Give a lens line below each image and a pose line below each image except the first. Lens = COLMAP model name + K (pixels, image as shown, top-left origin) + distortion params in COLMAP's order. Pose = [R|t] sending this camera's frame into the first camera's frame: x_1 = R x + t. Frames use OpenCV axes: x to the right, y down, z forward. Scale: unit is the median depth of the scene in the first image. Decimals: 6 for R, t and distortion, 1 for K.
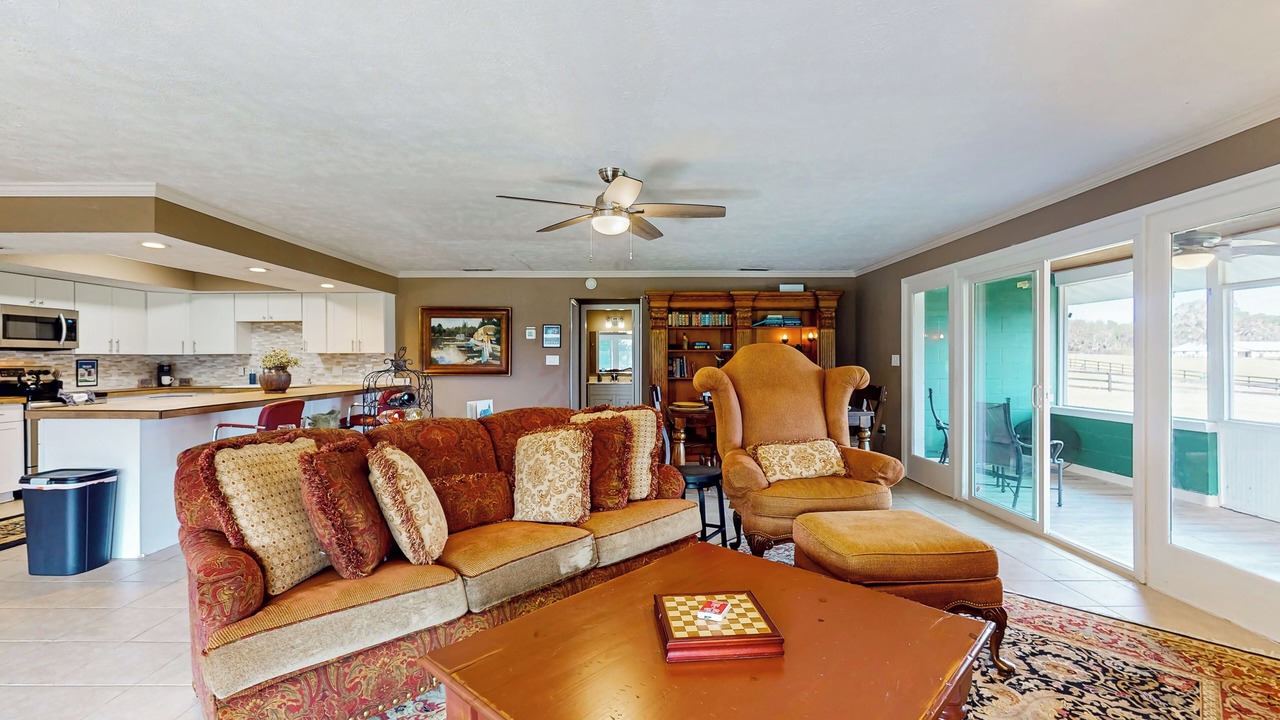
lens RADIAL K [[553.7, 0, 660.7], [0, 553.7, 362.0], [0, 0, 1]] dist [0.001391, 0.000158]
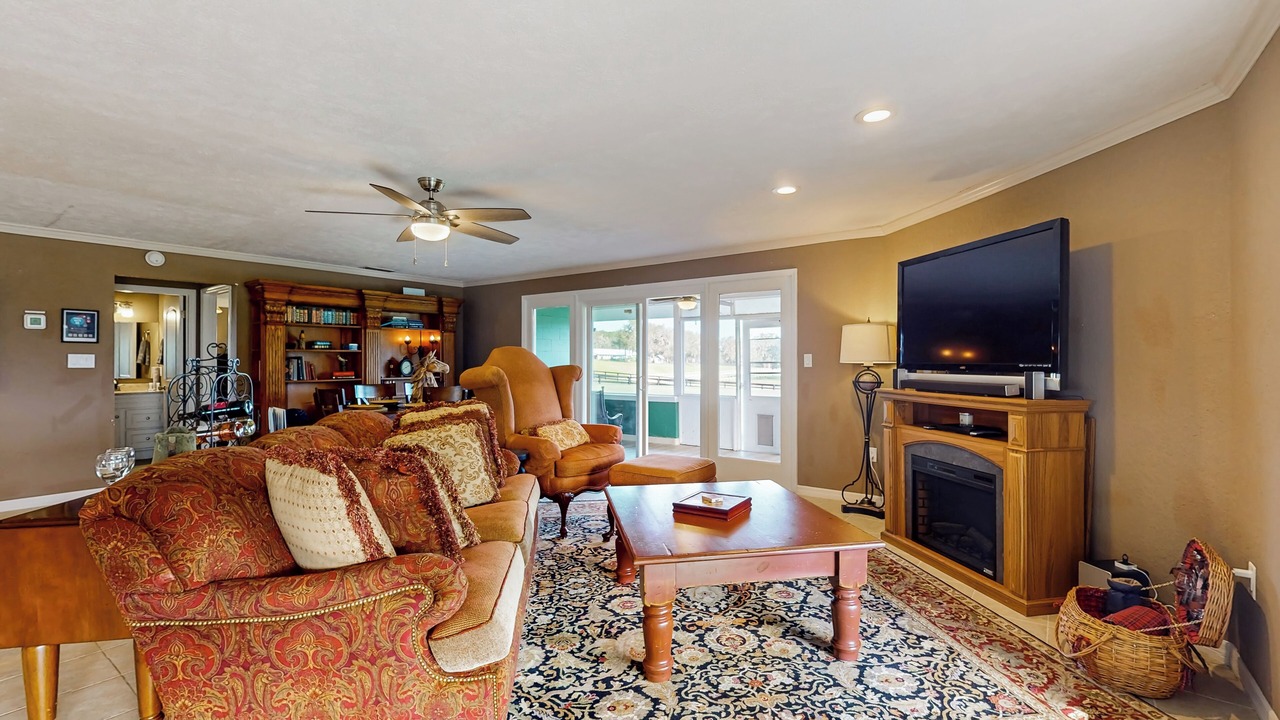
lens RADIAL K [[553.7, 0, 660.7], [0, 553.7, 362.0], [0, 0, 1]] dist [0.001391, 0.000158]
pose [[0.584613, -0.001568, 0.811311, -0.359692], [0.004027, 0.999991, -0.000969, 0.001443], [-0.811302, 0.003834, 0.584615, 0.017088]]
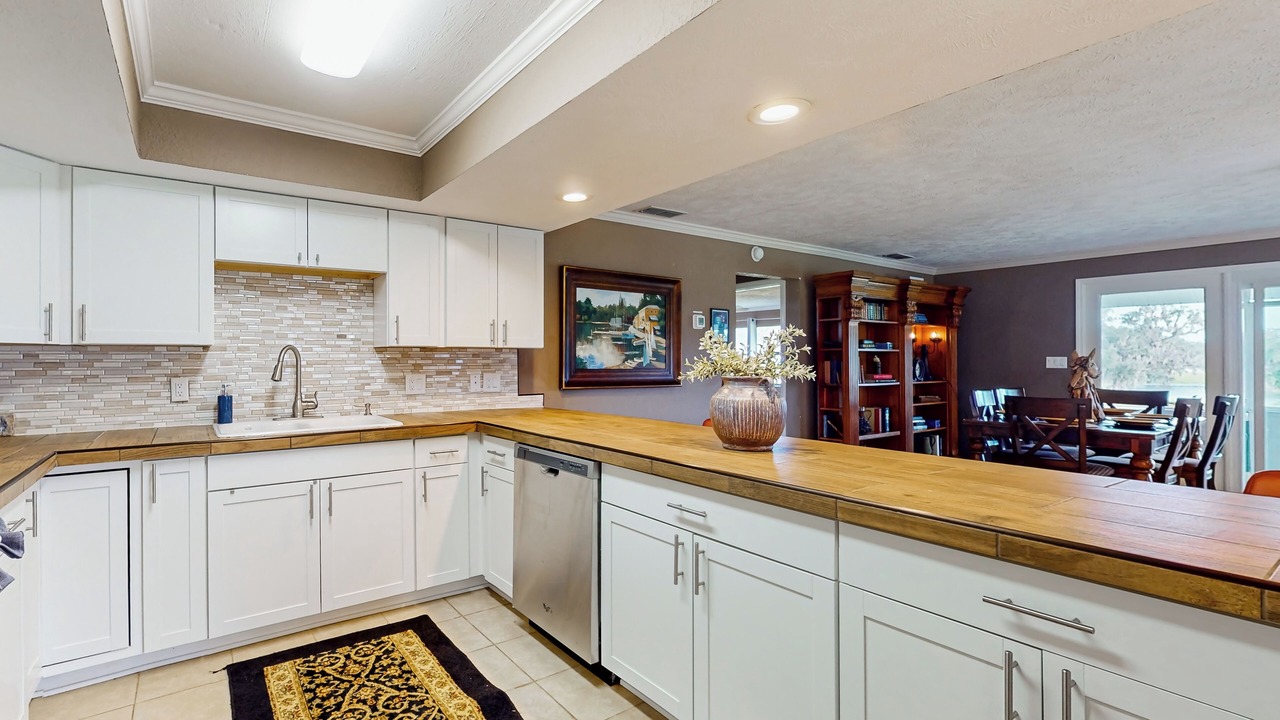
lens RADIAL K [[553.7, 0, 660.7], [0, 553.7, 362.0], [0, 0, 1]] dist [0.001391, 0.000158]
pose [[0.862910, 0.001271, 0.505356, -0.617120], [-0.002739, 0.999994, 0.002161, -0.004451], [-0.505350, -0.003249, 0.862908, 0.463830]]
